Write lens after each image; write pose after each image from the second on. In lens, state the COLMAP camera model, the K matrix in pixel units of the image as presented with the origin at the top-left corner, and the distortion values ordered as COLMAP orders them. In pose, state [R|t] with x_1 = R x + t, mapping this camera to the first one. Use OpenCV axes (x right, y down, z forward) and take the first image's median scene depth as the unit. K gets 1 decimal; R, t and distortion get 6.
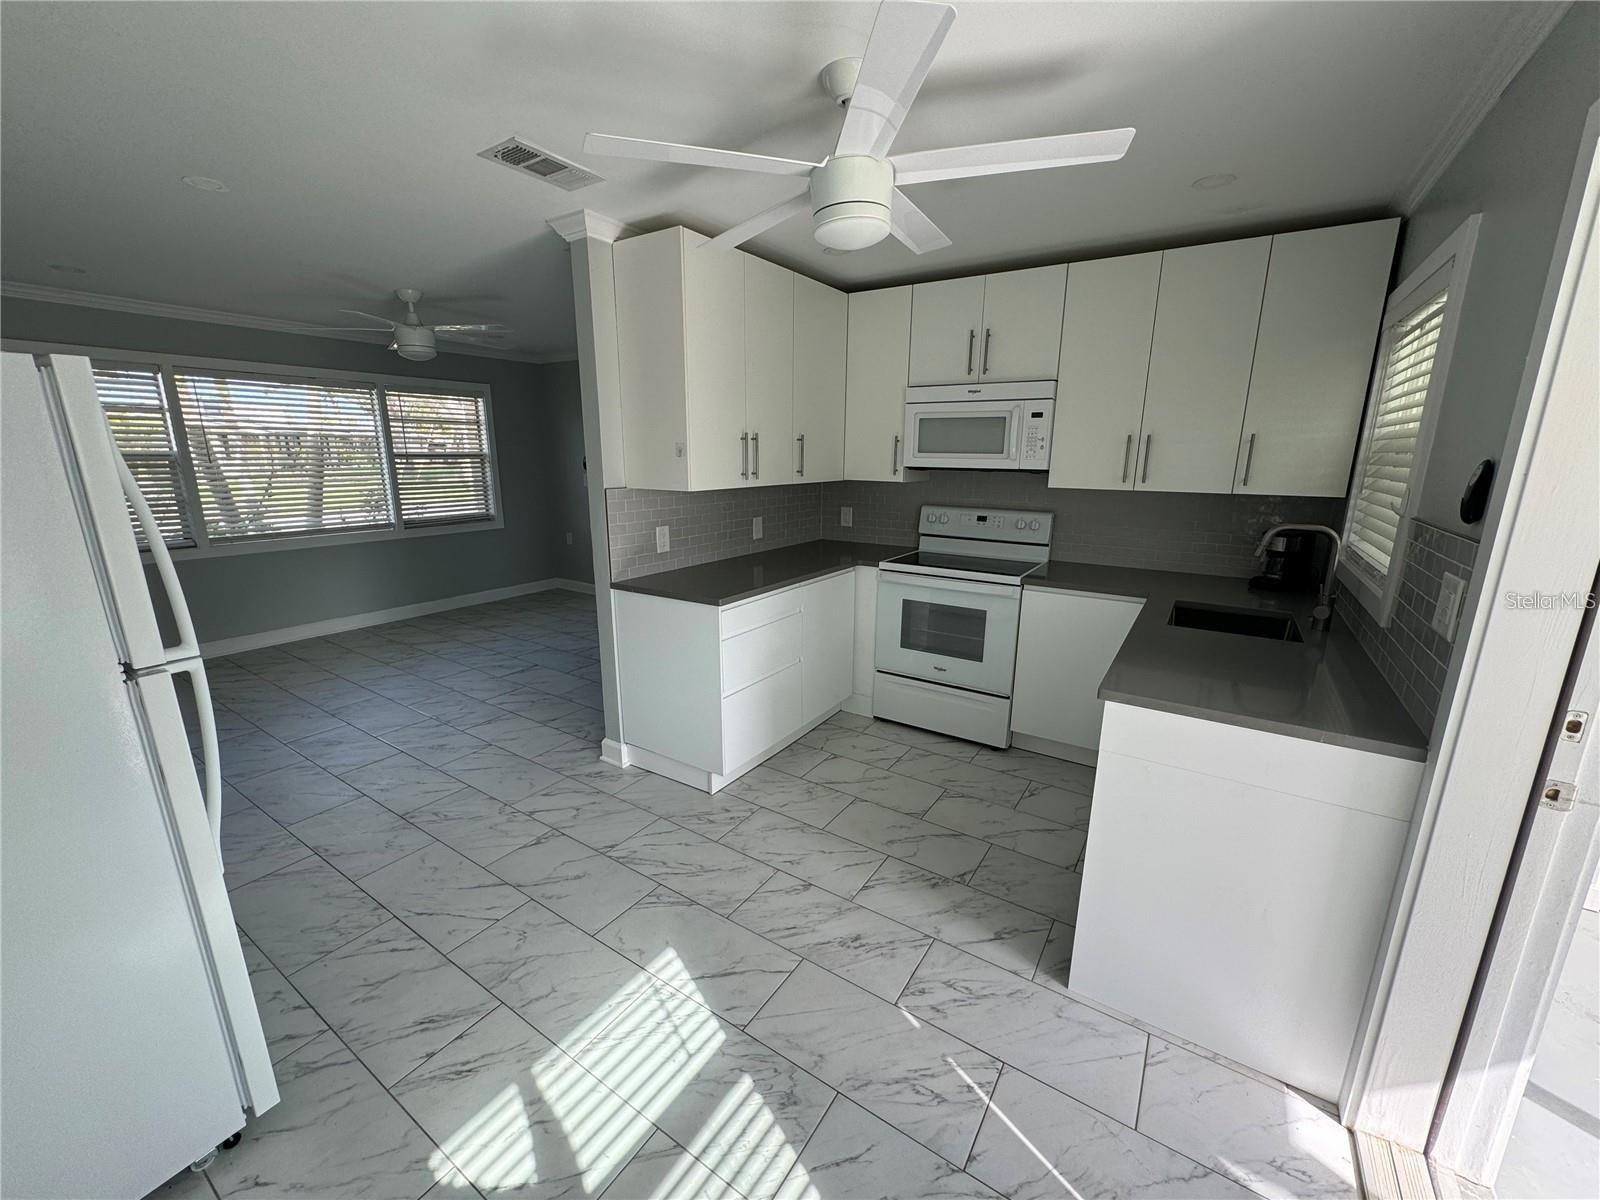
lens RADIAL K [[637.1, 0, 796.7], [0, 637.1, 604.2], [0, 0, 1]] dist [-0.002580, 0.000342]
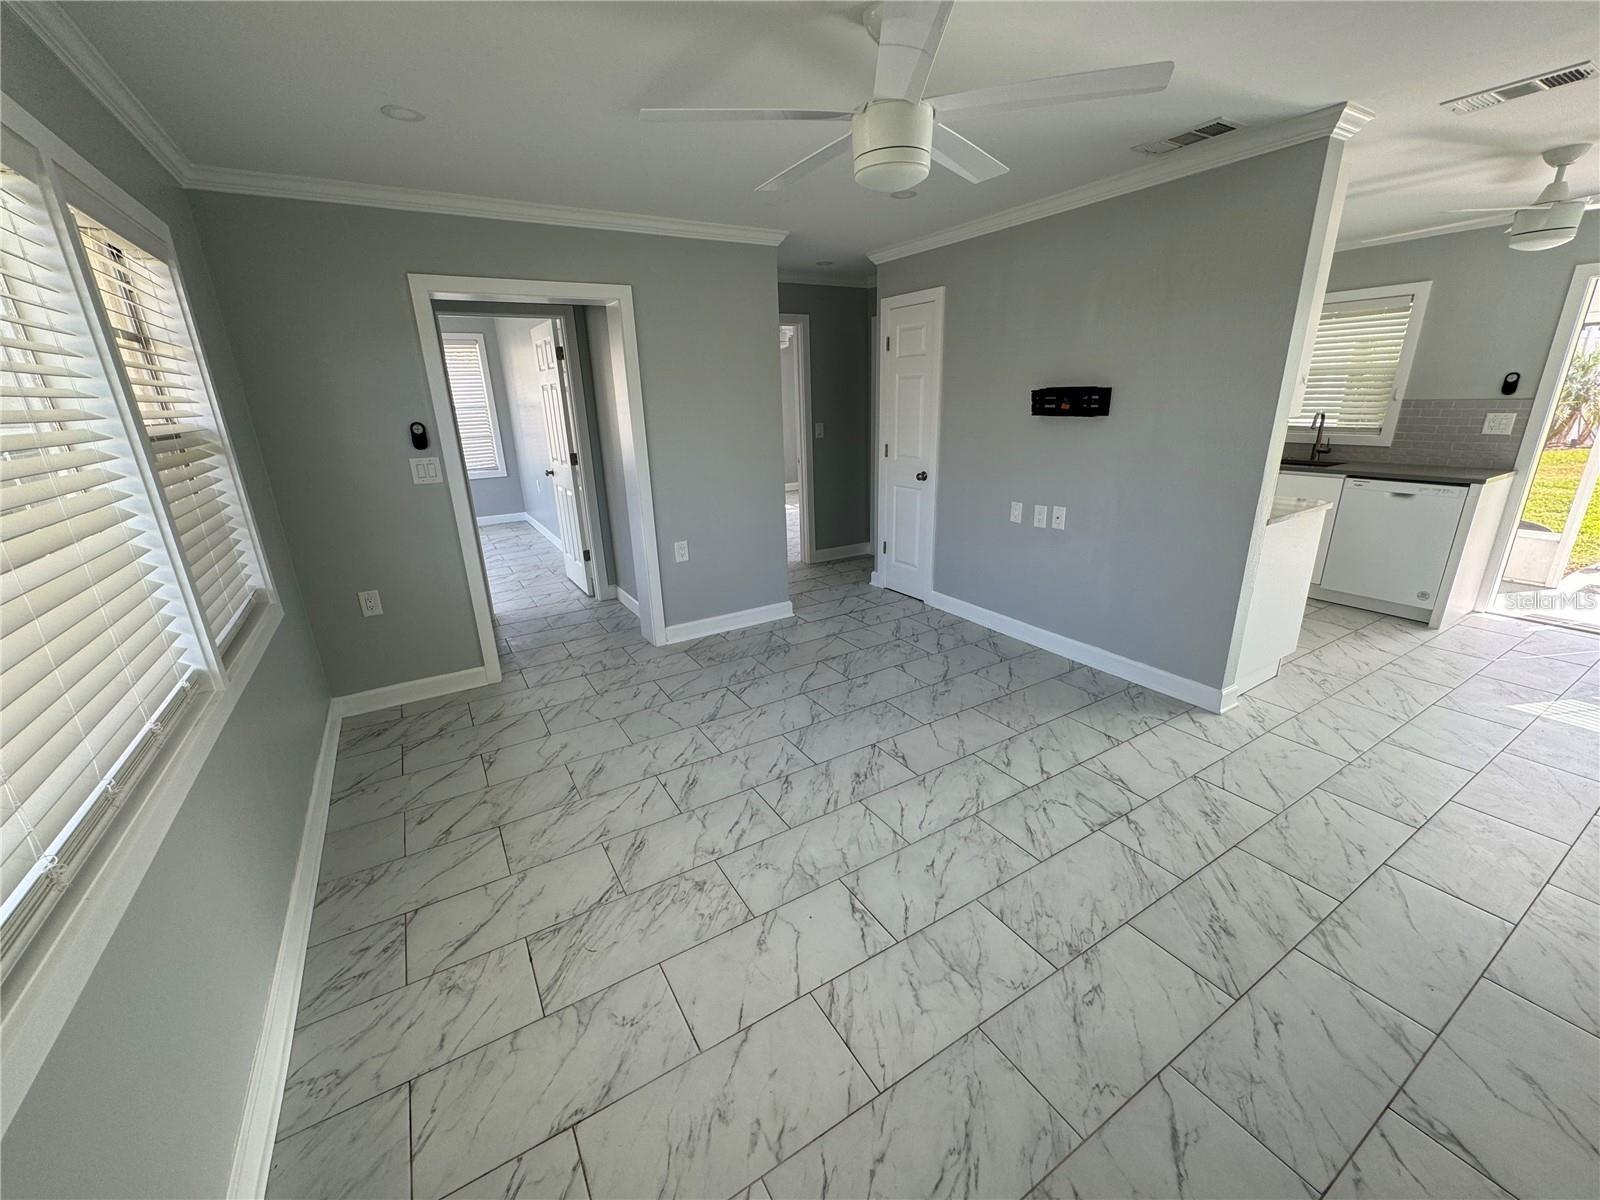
lens RADIAL K [[637.1, 0, 801.1], [0, 637.1, 603.5], [0, 0, 1]] dist [-0.002580, 0.000342]
pose [[0.425713, -0.300892, 0.853365, -1.172489], [0.244757, 0.946228, 0.211534, -0.234603], [-0.871127, 0.118815, 0.476467, 0.941589]]
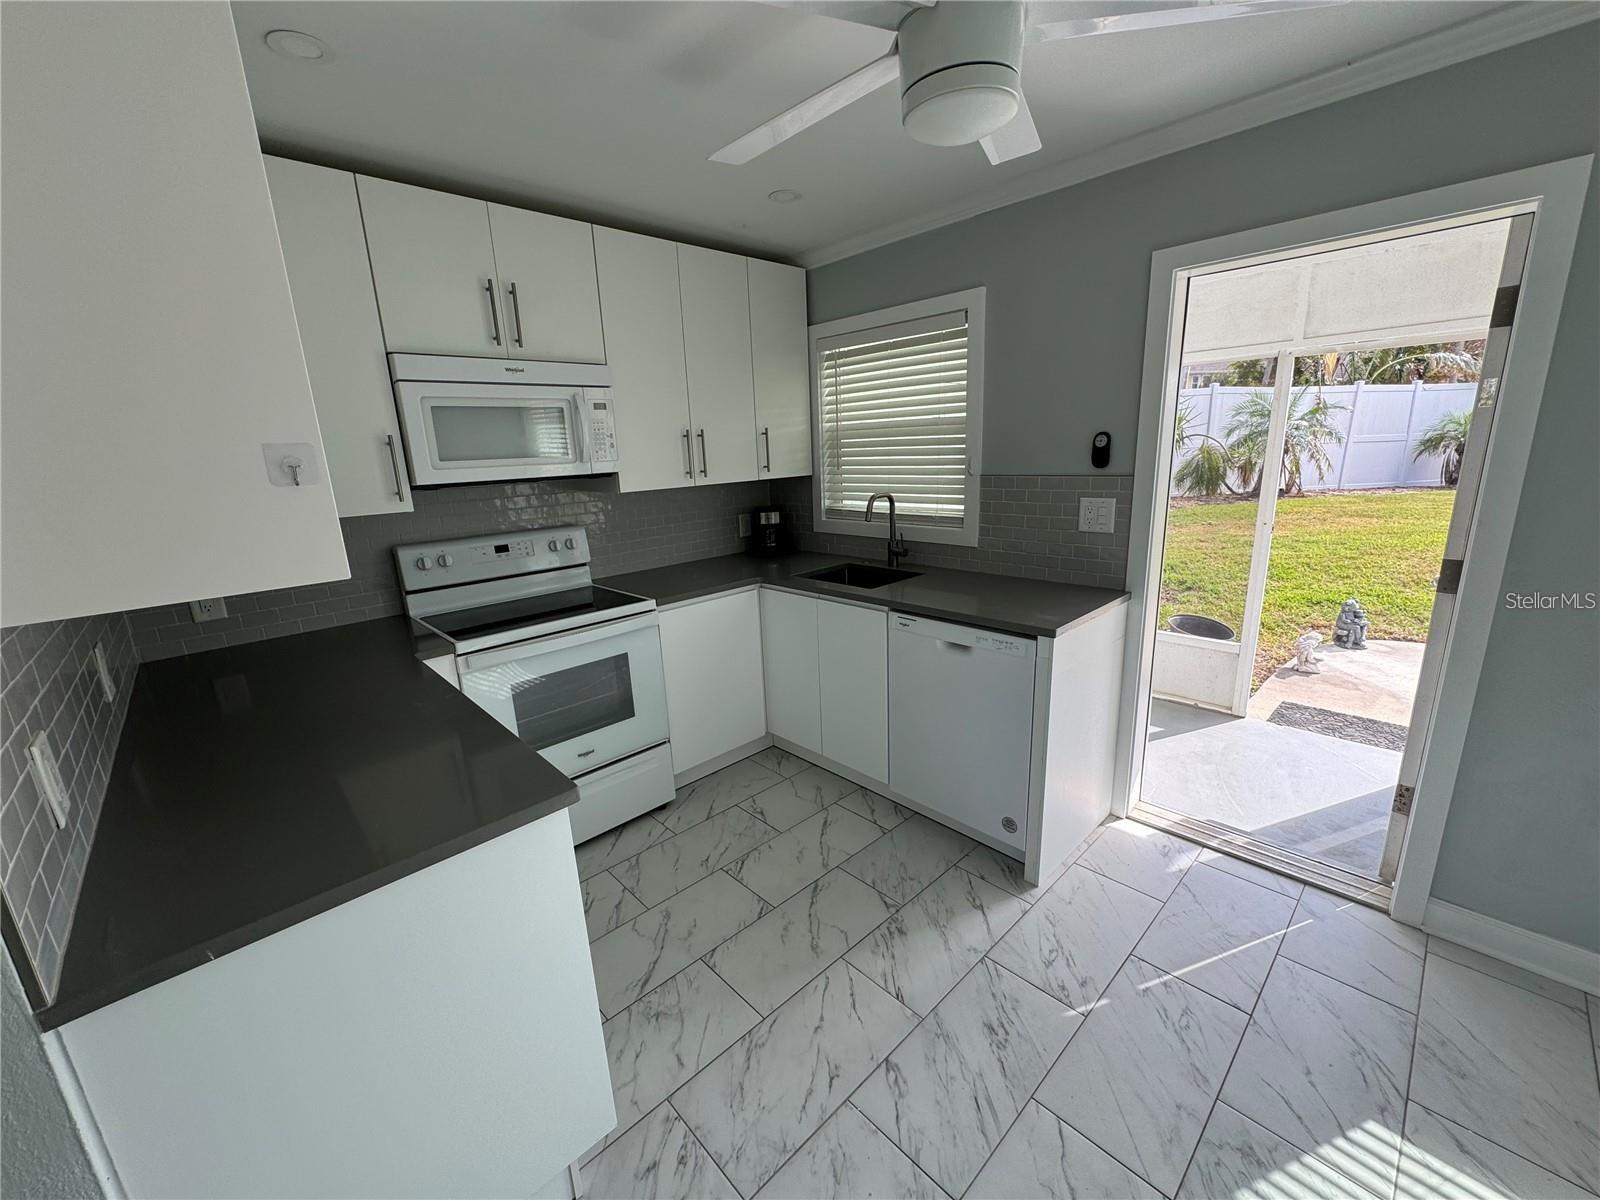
lens RADIAL K [[637.1, 0, 802.0], [0, 637.1, 604.1], [0, 0, 1]] dist [-0.002580, 0.000342]
pose [[0.225249, -0.253926, 0.940630, -0.334277], [0.270793, 0.943718, 0.189914, -0.121195], [-0.935913, 0.211938, 0.281333, 0.493768]]
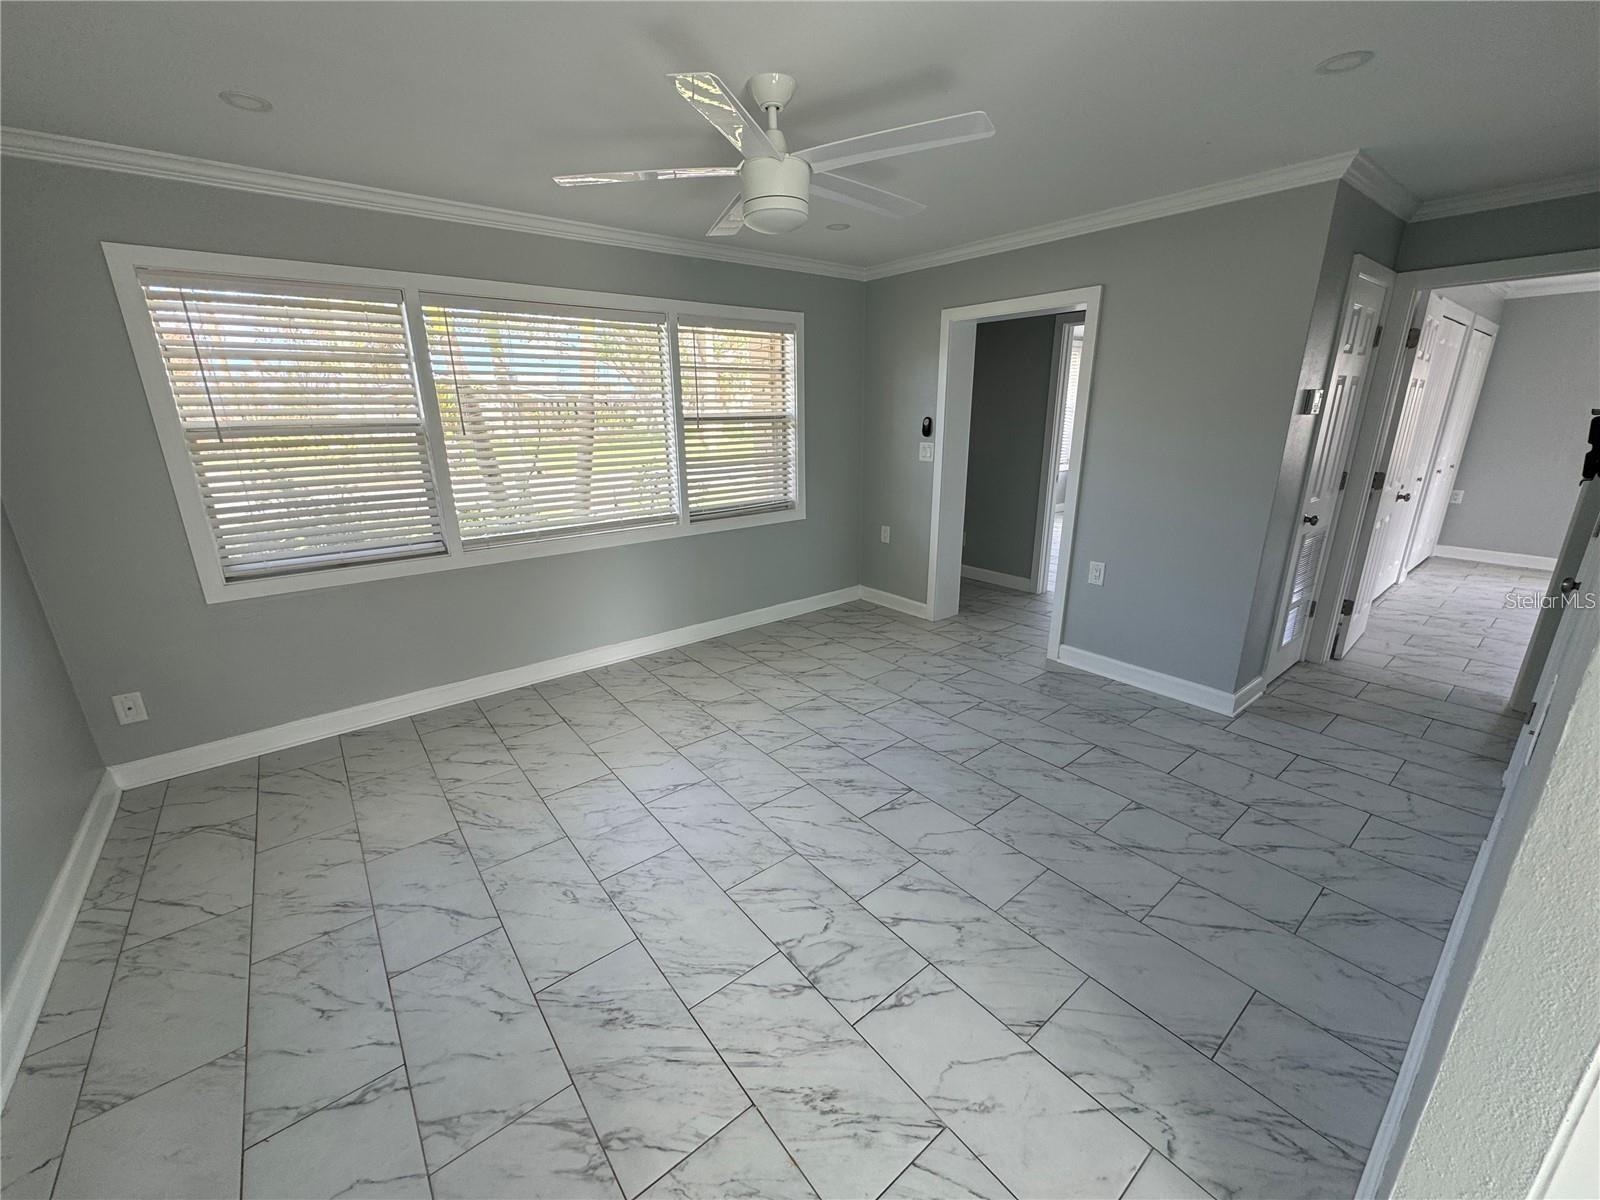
lens RADIAL K [[637.1, 0, 797.2], [0, 637.1, 604.8], [0, 0, 1]] dist [-0.002580, 0.000342]
pose [[0.950306, 0.076139, -0.301863, -0.433356], [-0.056484, 0.995707, 0.073327, -0.134337], [0.306150, -0.052633, 0.950527, 0.544157]]
